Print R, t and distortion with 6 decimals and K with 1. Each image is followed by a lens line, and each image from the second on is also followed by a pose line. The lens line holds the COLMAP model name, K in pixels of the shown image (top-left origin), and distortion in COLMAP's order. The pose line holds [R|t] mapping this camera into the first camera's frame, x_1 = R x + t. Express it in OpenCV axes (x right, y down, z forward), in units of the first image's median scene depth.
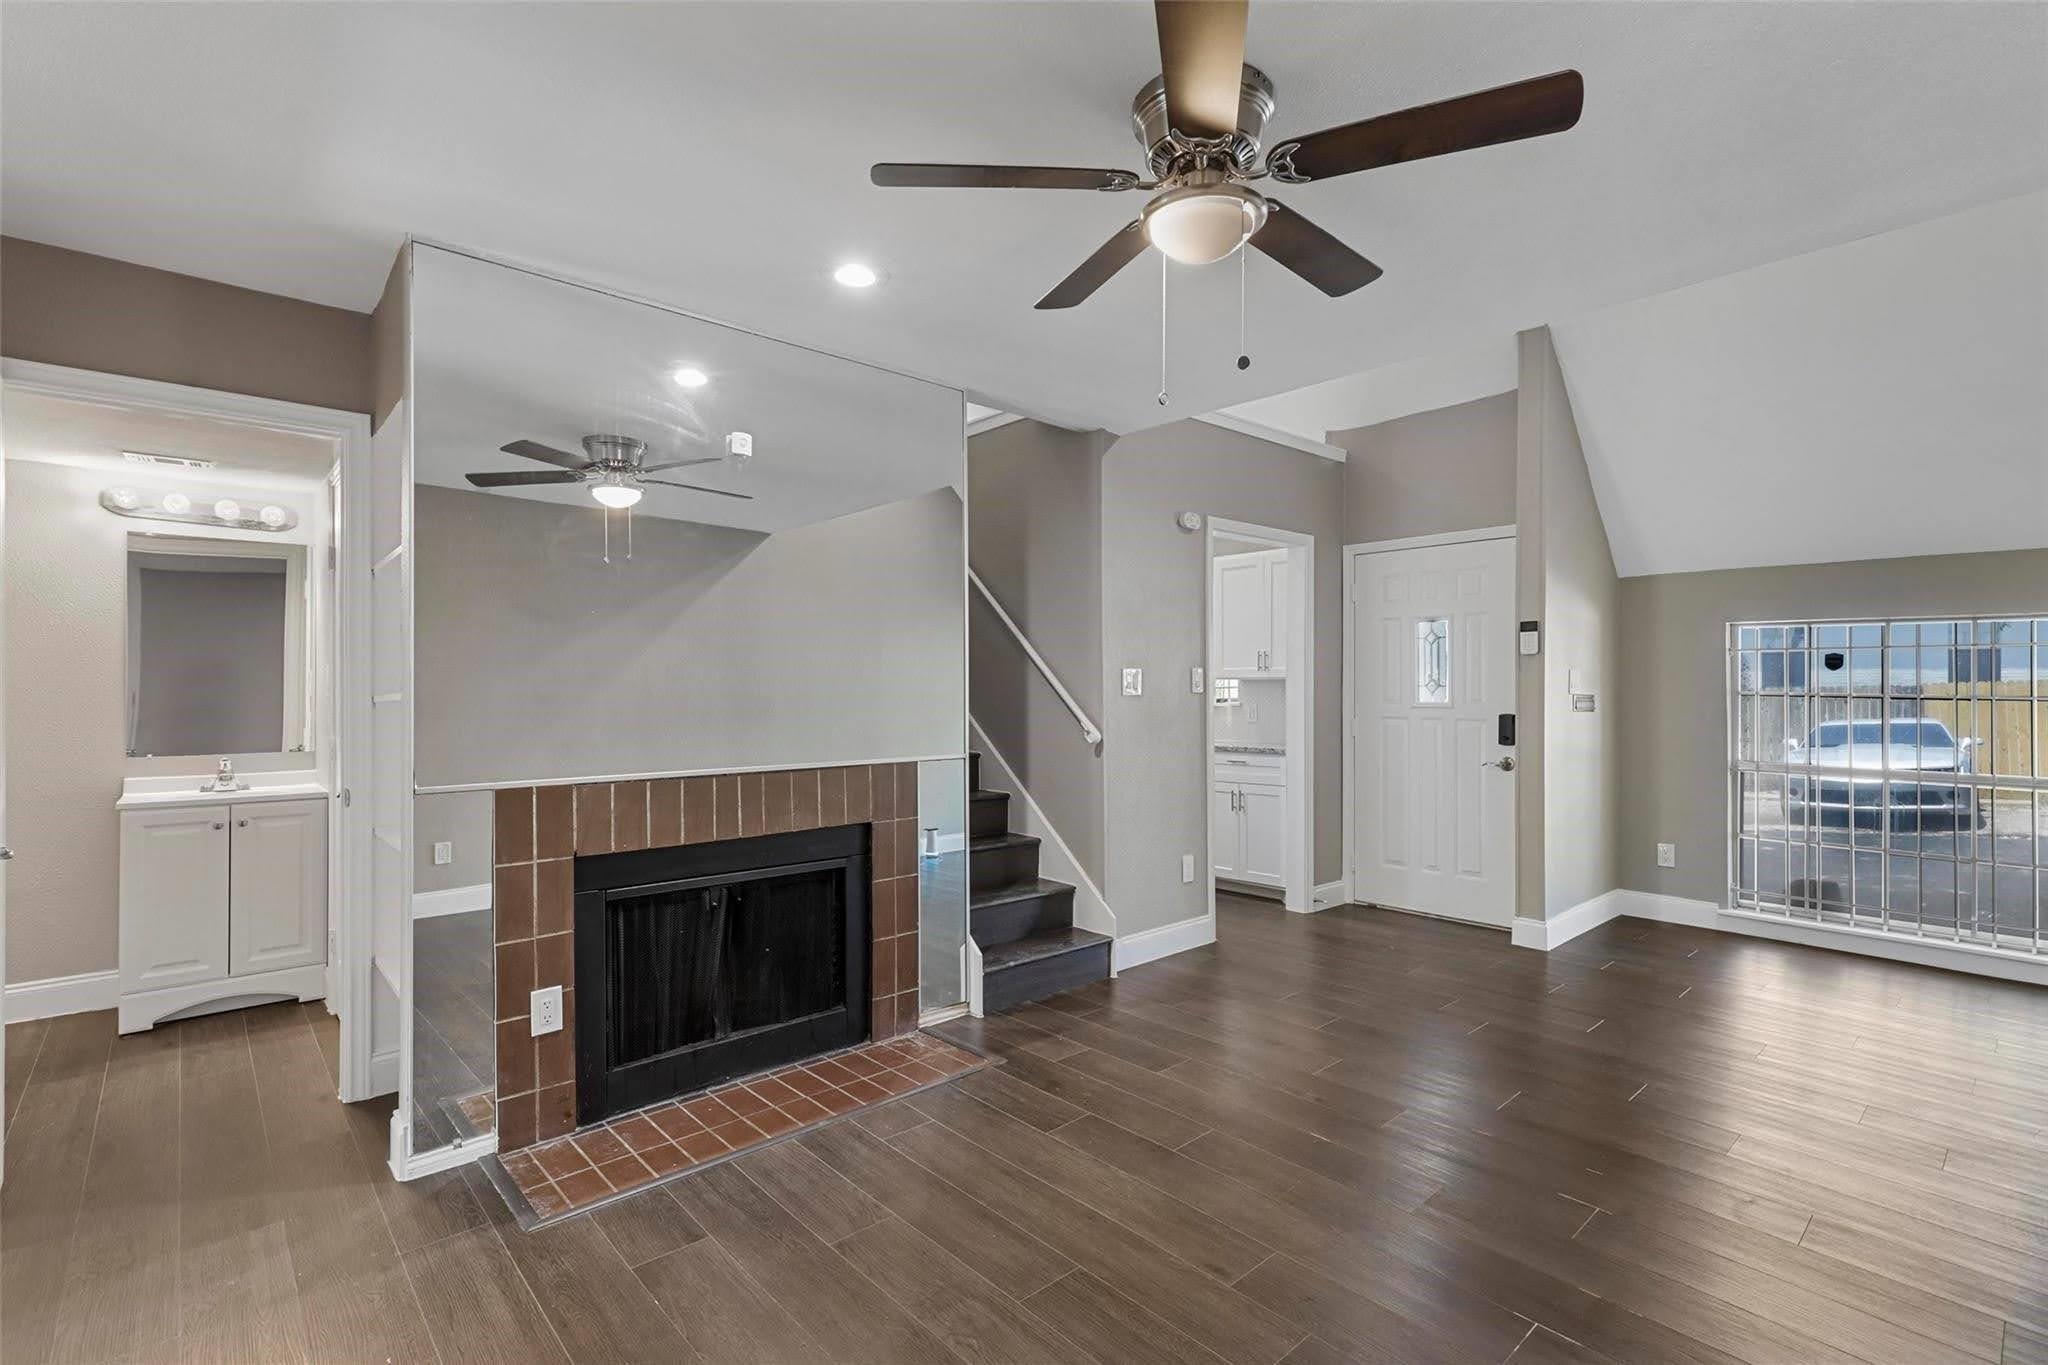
lens RADIAL K [[942.2, 0, 1024.0], [0, 942.2, 682.5], [0, 0, 1]] dist [-0.000191, 0.000047]
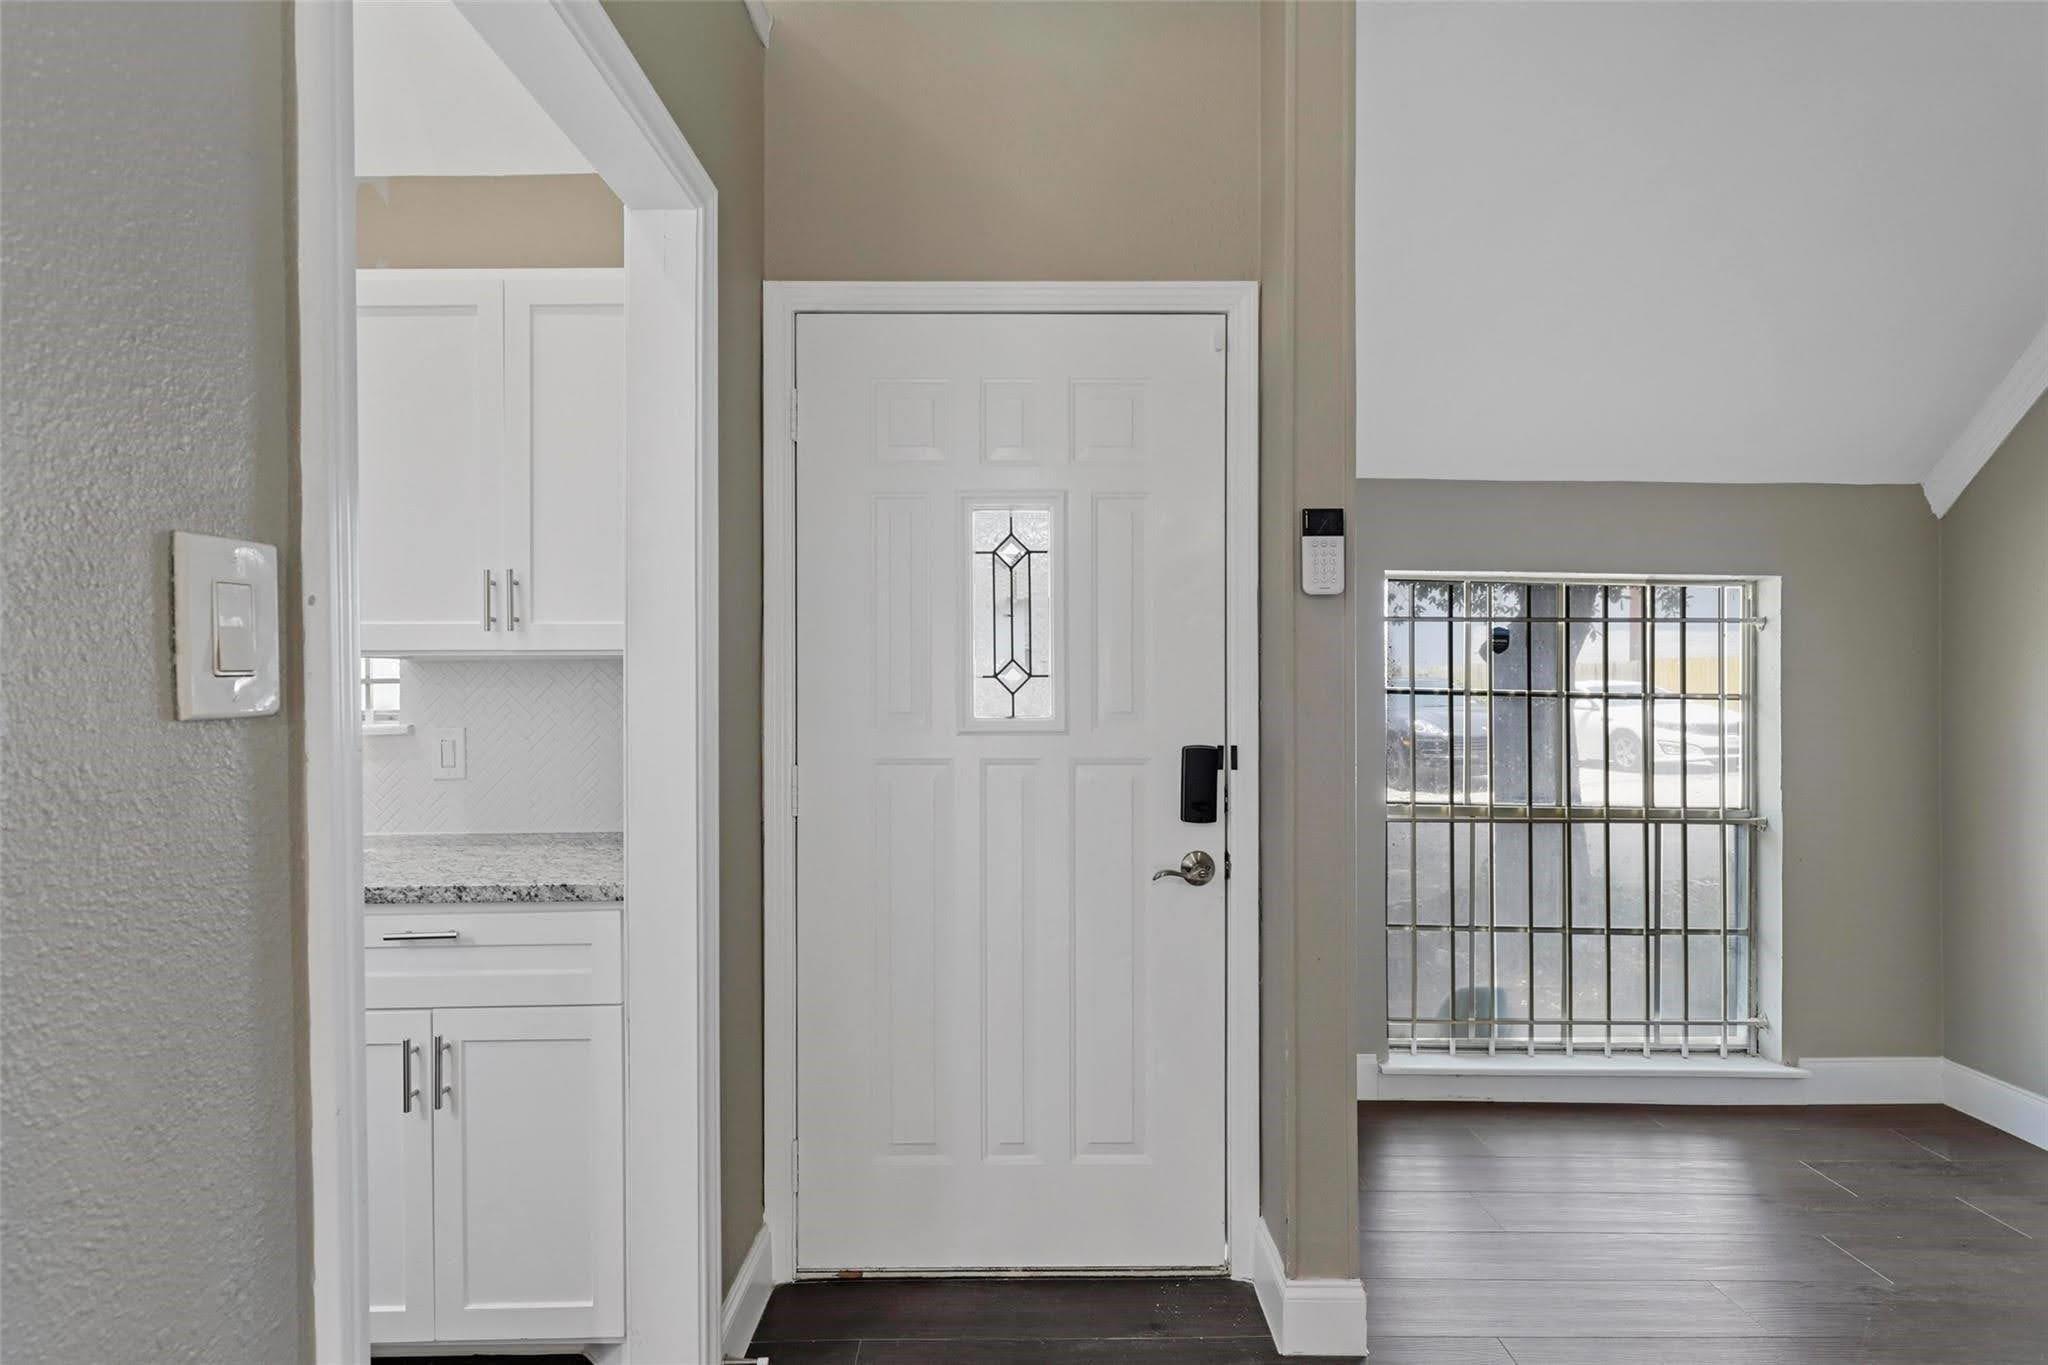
lens RADIAL K [[976.2, 0, 1023.5], [0, 976.2, 689.6], [0, 0, 1]] dist [-0.000792, 0.000662]
pose [[0.668207, -0.004507, 0.743962, 0.191036], [-0.004987, 0.999932, 0.010536, 0.006492], [-0.743959, -0.010751, 0.668139, 1.001397]]
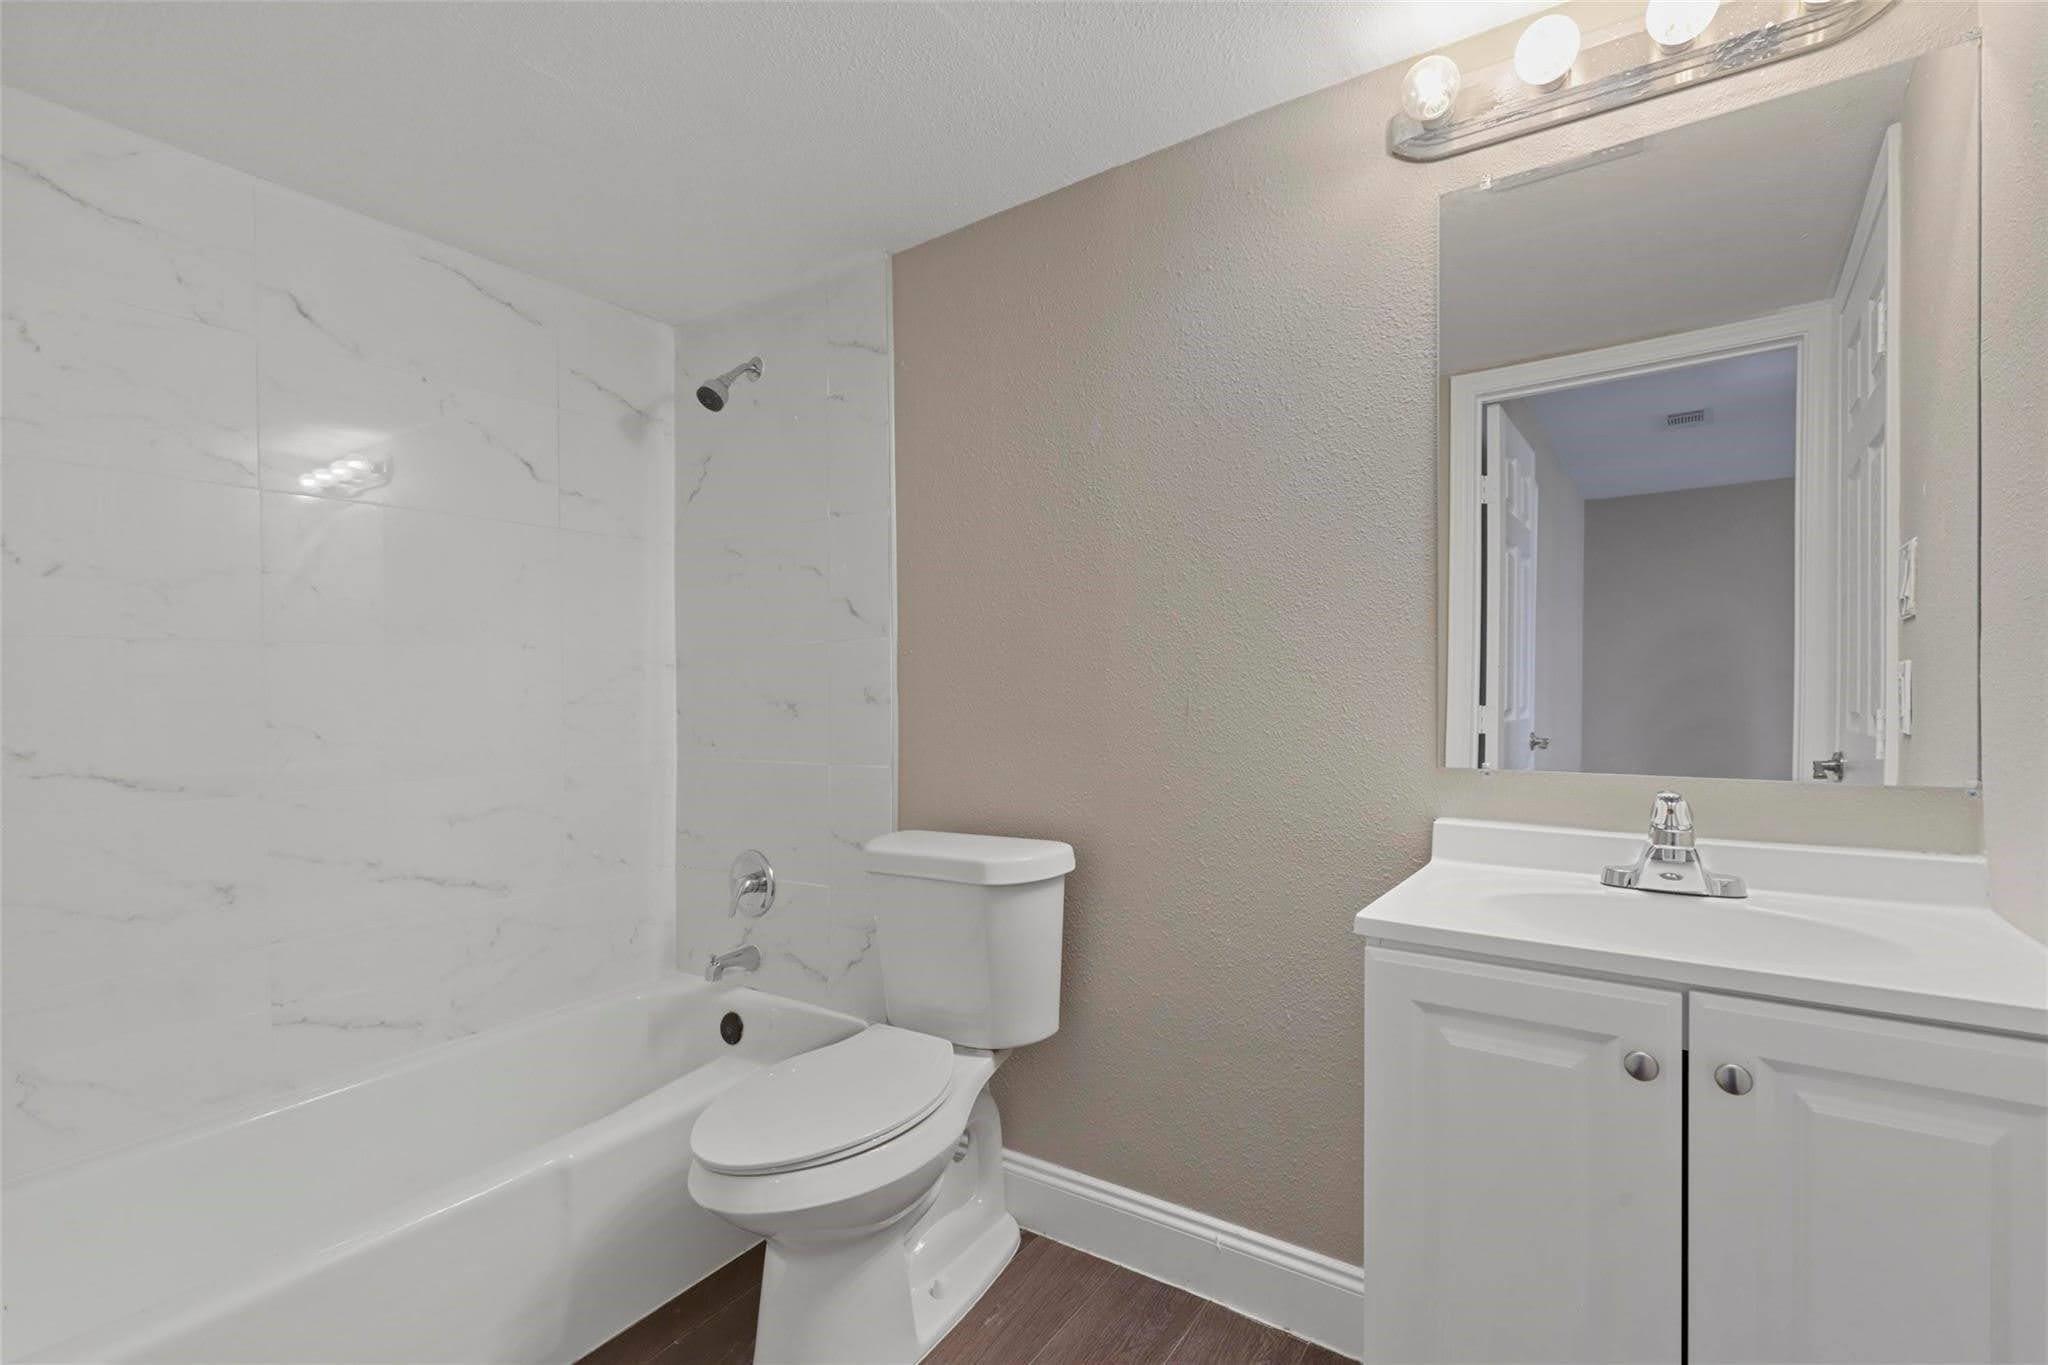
lens RADIAL K [[922.6, 0, 1027.0], [0, 922.6, 688.0], [0, 0, 1]] dist [0.000128, -0.000642]
pose [[0.245049, 0.002748, -0.969507, -0.620074], [0.010124, 0.999934, 0.005393, 0.043012], [0.969458, -0.011137, 0.245005, 0.737882]]
